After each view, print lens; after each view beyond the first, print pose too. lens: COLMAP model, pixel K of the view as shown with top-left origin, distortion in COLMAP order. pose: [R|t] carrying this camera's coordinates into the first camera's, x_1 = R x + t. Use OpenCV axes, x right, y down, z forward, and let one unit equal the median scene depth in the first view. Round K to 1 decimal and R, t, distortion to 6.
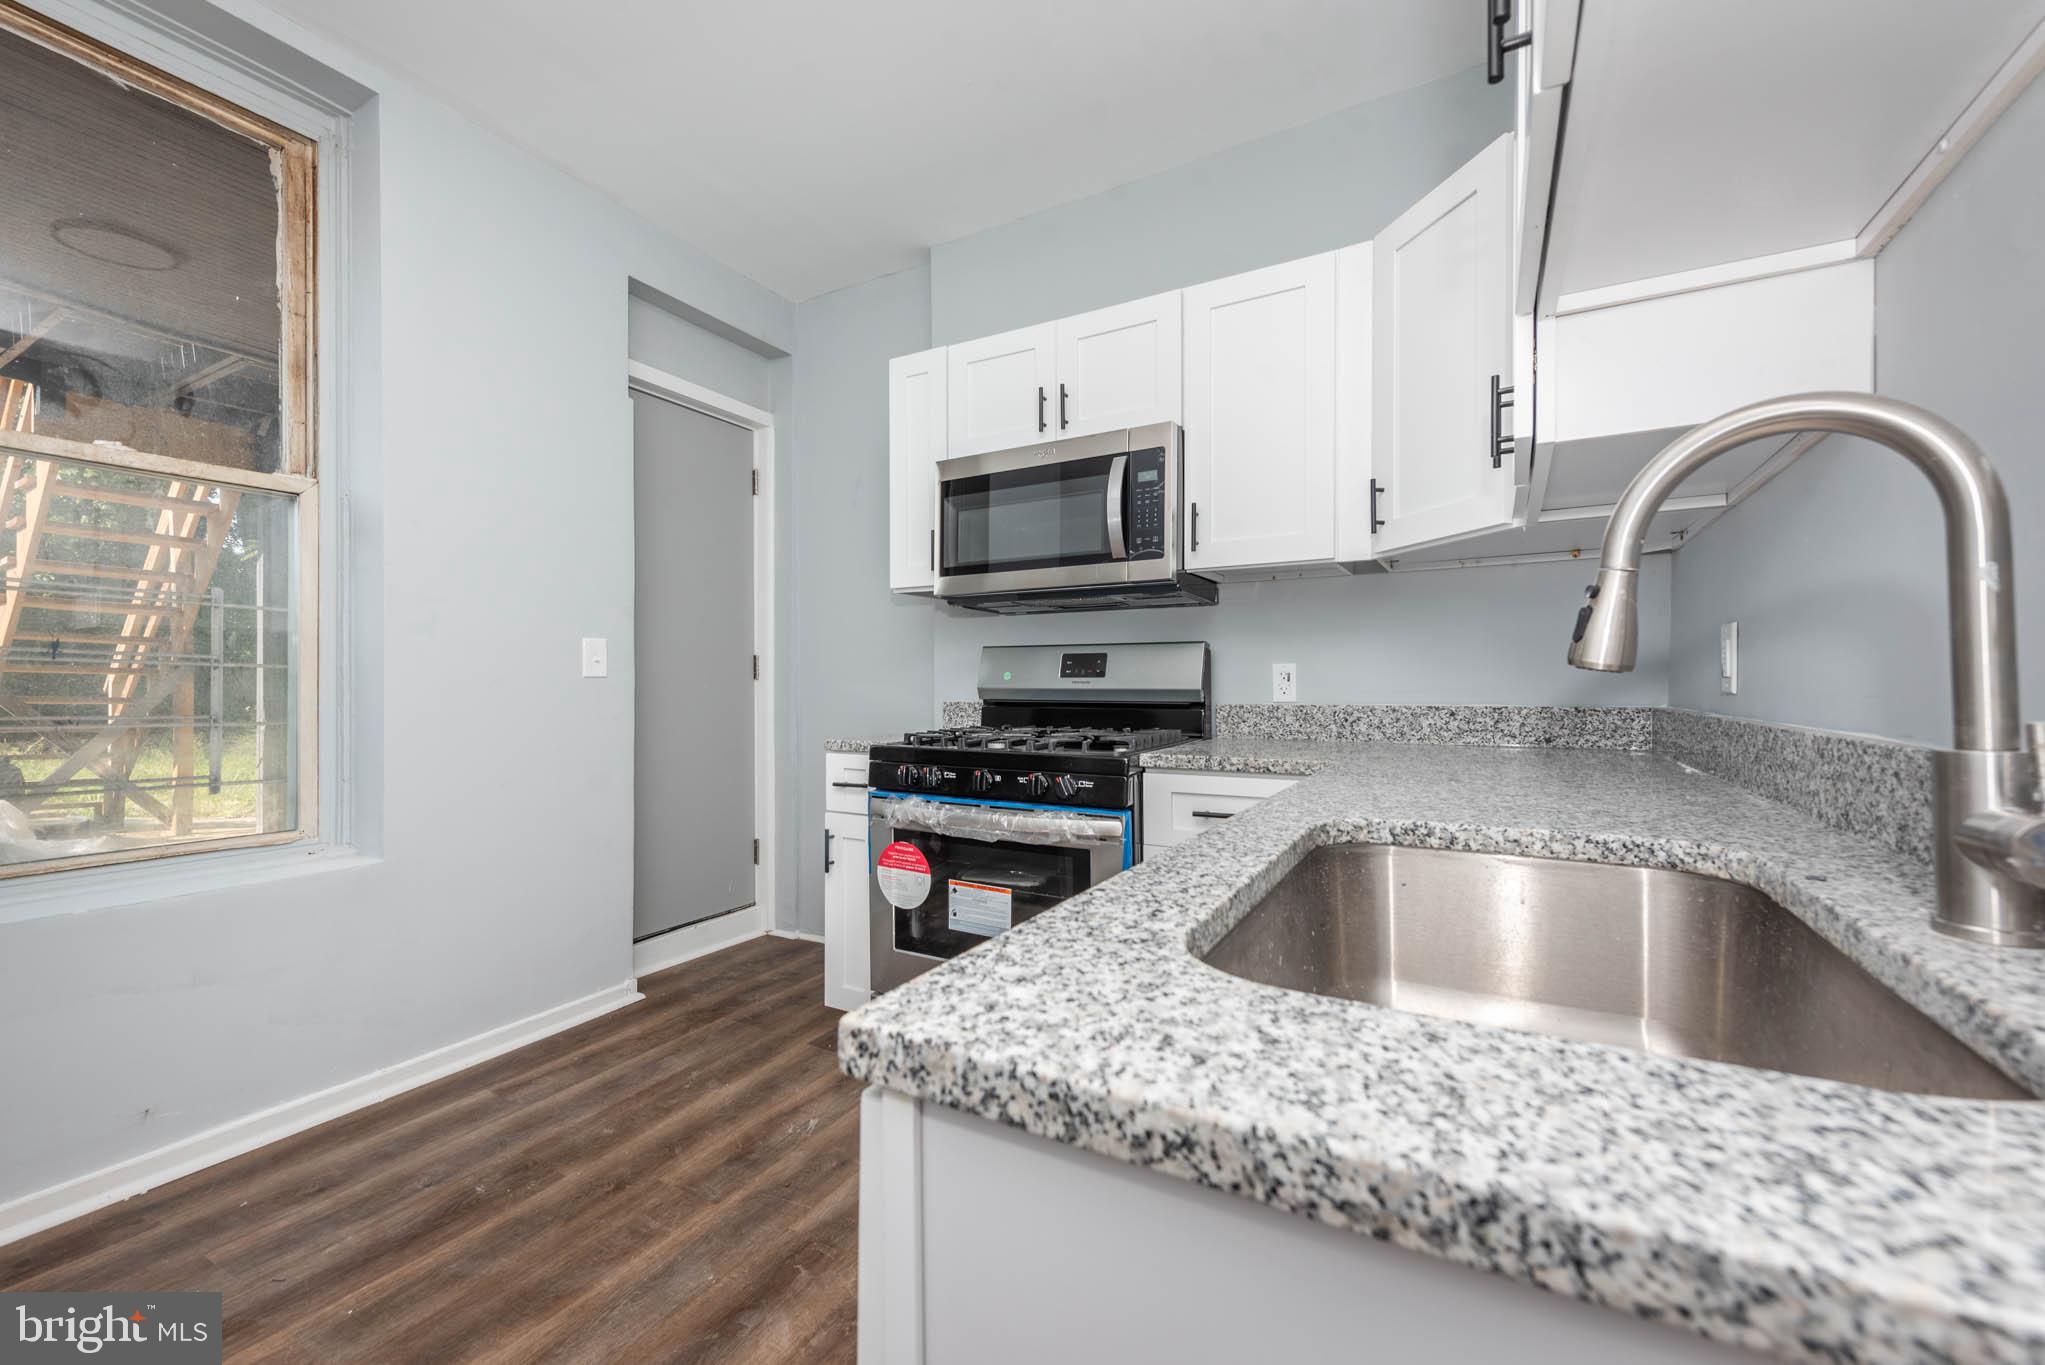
lens RADIAL K [[824.0, 0, 1025.6], [0, 824.0, 671.4], [0, 0, 1]] dist [0.015174, -0.003797]
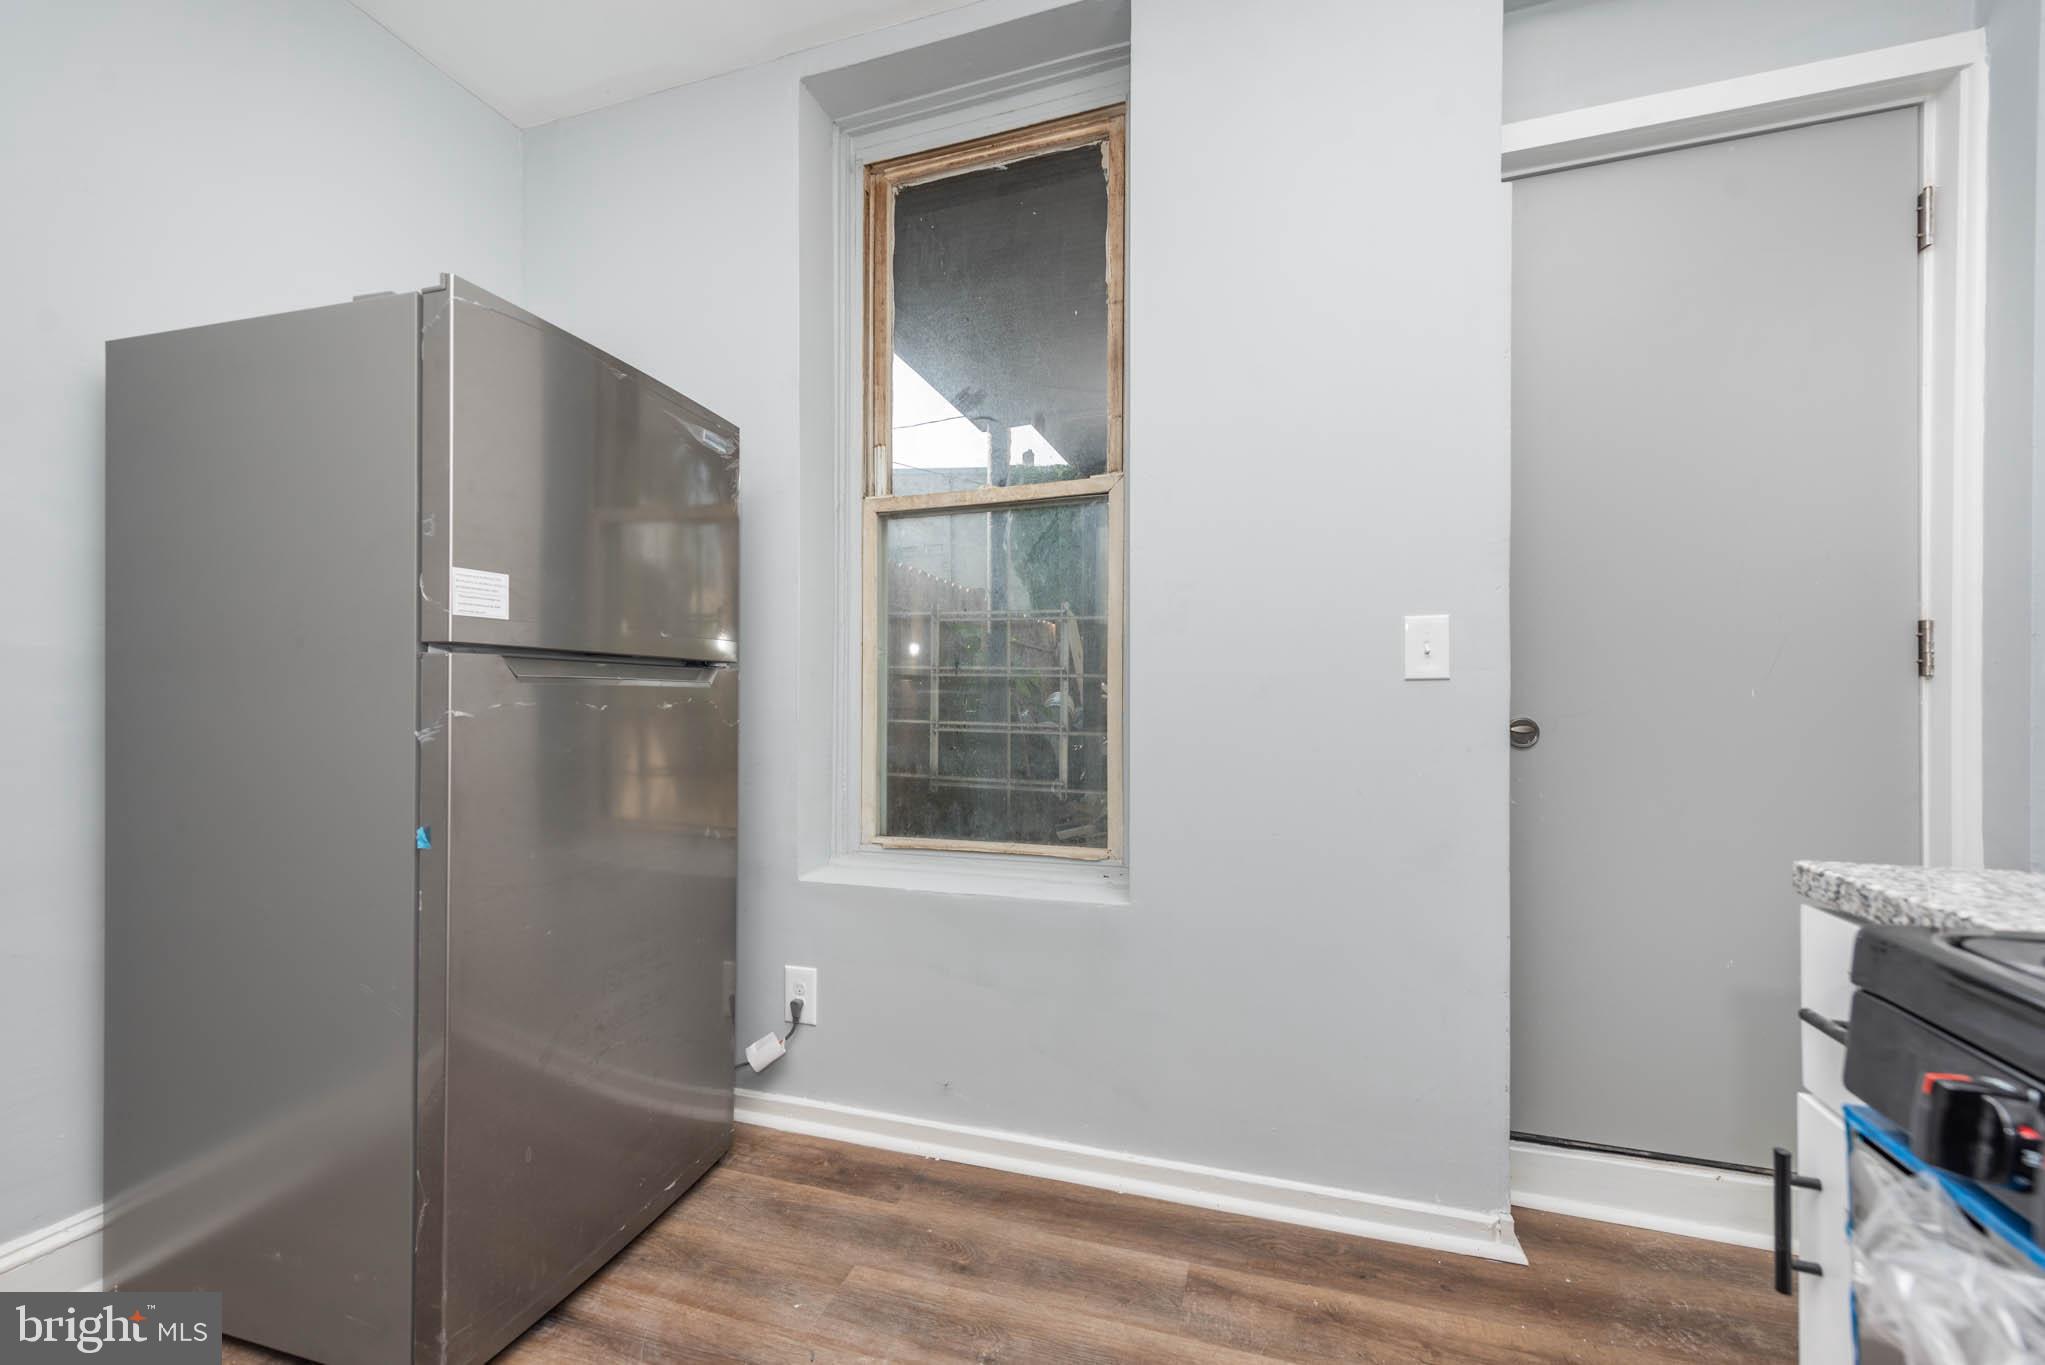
lens RADIAL K [[824.0, 0, 1019.4], [0, 824.0, 689.2], [0, 0, 1]] dist [0.015174, -0.003797]
pose [[0.189216, -0.007498, -0.981907, 0.021593], [0.022269, 0.999746, -0.003343, 0.011594], [0.981683, -0.021234, 0.189335, 0.683120]]
